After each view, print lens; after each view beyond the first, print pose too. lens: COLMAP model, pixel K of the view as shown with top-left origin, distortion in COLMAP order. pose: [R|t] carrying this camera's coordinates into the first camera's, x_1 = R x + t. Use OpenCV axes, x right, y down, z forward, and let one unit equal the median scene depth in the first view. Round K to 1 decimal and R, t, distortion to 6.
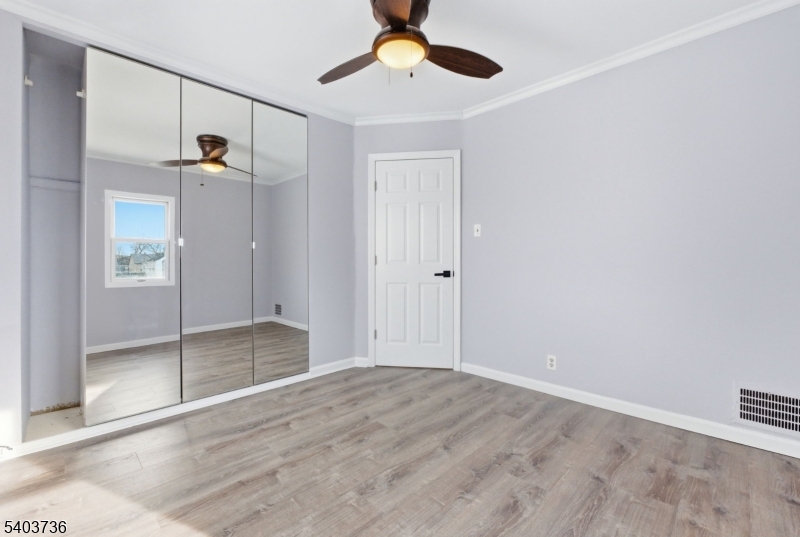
lens RADIAL K [[335.7, 0, 399.8], [0, 335.7, 265.0], [0, 0, 1]] dist [-0.011809, 0.000926]
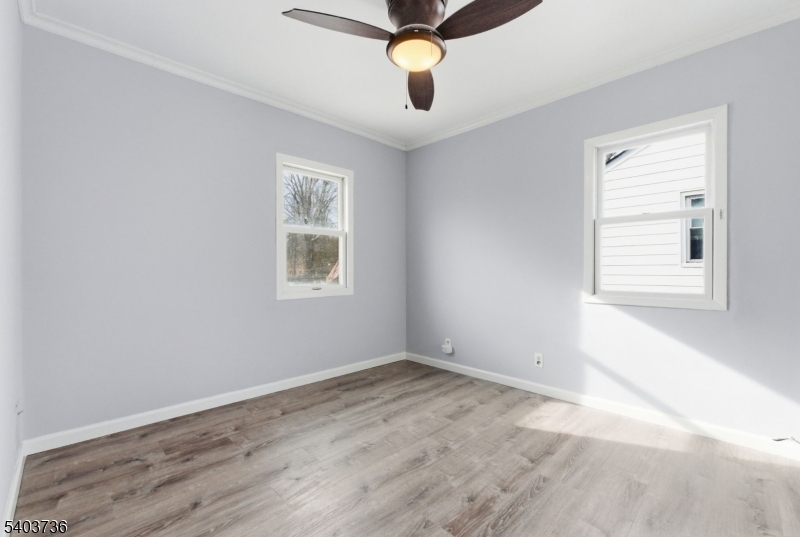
lens RADIAL K [[335.7, 0, 400.6], [0, 335.7, 267.9], [0, 0, 1]] dist [-0.011809, 0.000926]
pose [[-0.999972, 0.002361, 0.007149, 0.046648], [0.002395, 0.999986, 0.004794, -0.017620], [-0.007137, 0.004811, -0.999963, 2.082716]]
